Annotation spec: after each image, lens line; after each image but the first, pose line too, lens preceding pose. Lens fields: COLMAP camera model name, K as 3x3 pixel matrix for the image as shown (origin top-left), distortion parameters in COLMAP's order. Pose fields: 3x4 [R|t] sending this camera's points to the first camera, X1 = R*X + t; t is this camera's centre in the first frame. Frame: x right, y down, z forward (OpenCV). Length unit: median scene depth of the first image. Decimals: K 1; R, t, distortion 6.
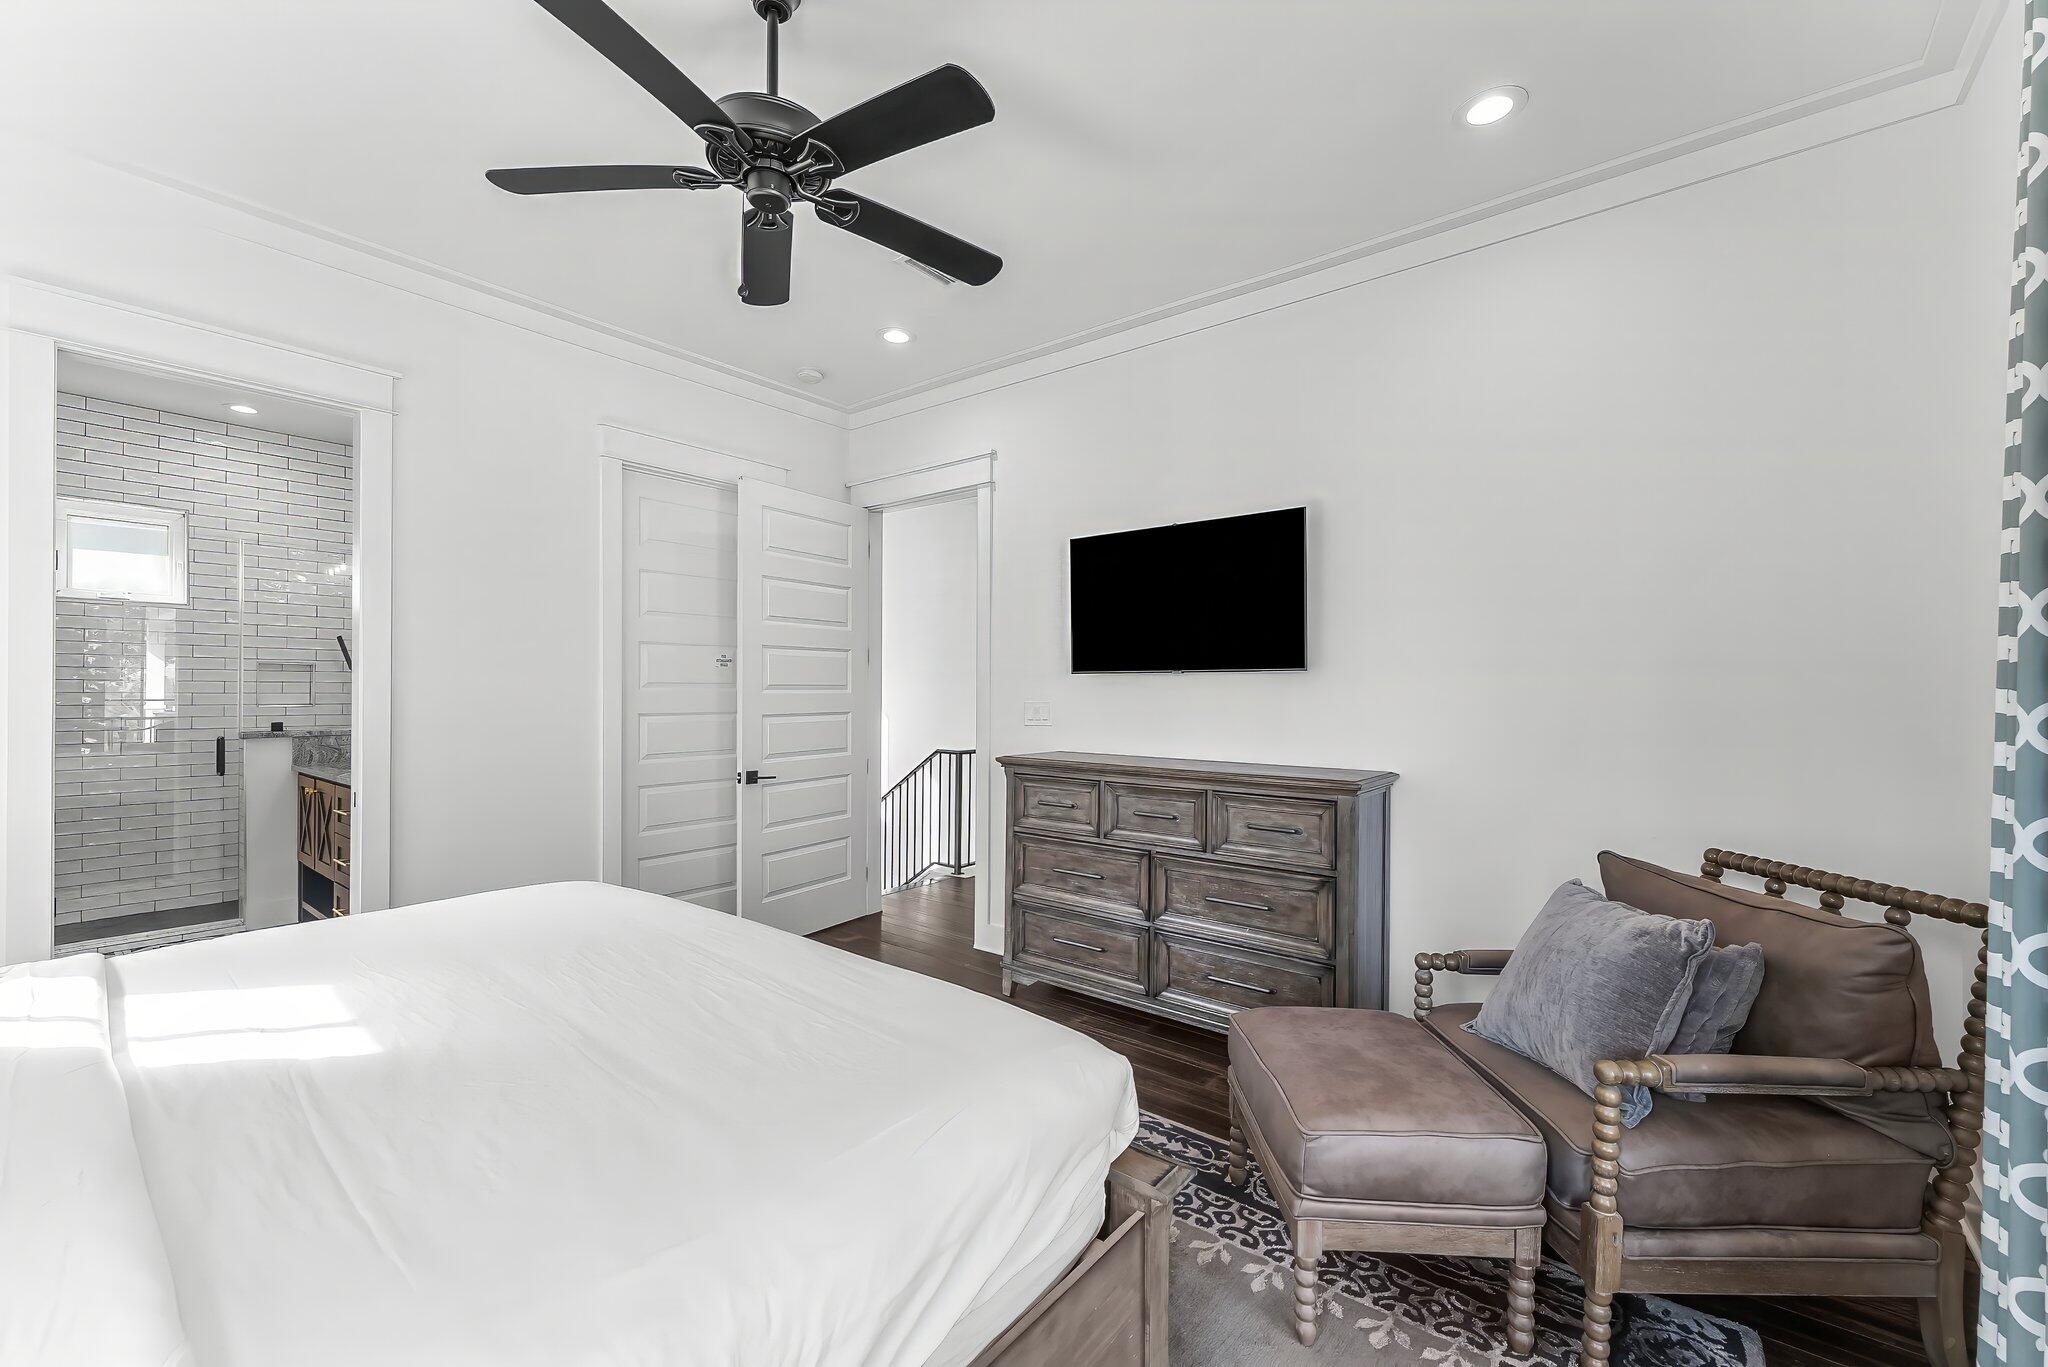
lens RADIAL K [[819.7, 0, 1025.1], [0, 819.7, 683.8], [0, 0, 1]] dist [0.002440, 0.000141]
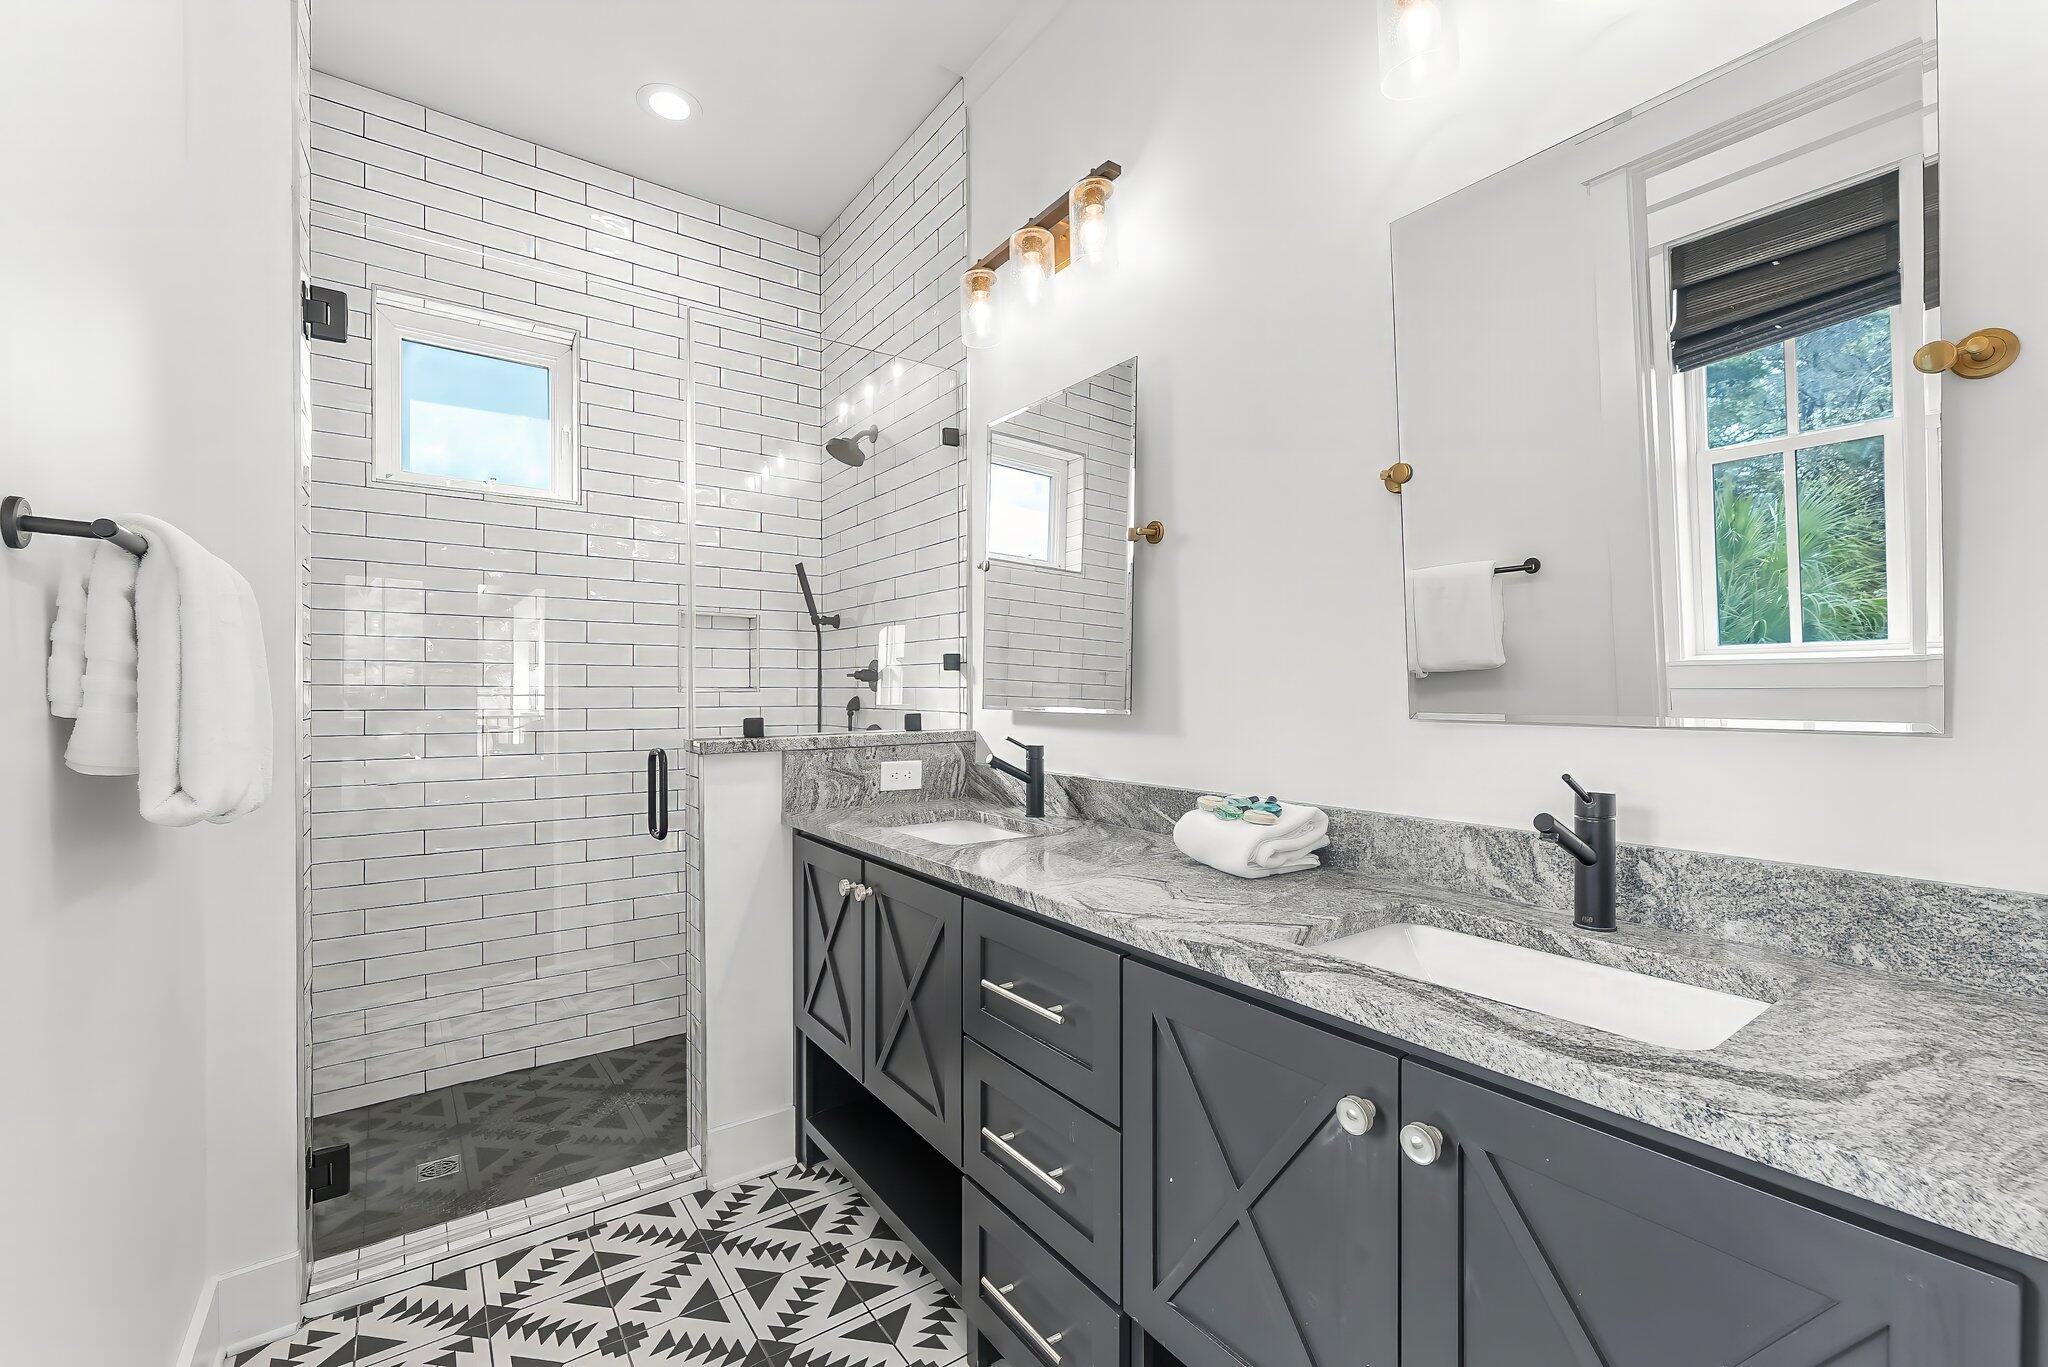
lens RADIAL K [[819.7, 0, 1025.1], [0, 819.7, 686.7], [0, 0, 1]] dist [0.002440, 0.000141]
pose [[0.966173, -0.007624, -0.257783, -0.635622], [0.007549, 0.999971, -0.001281, 0.030534], [0.257785, -0.000708, 0.966202, 0.588990]]
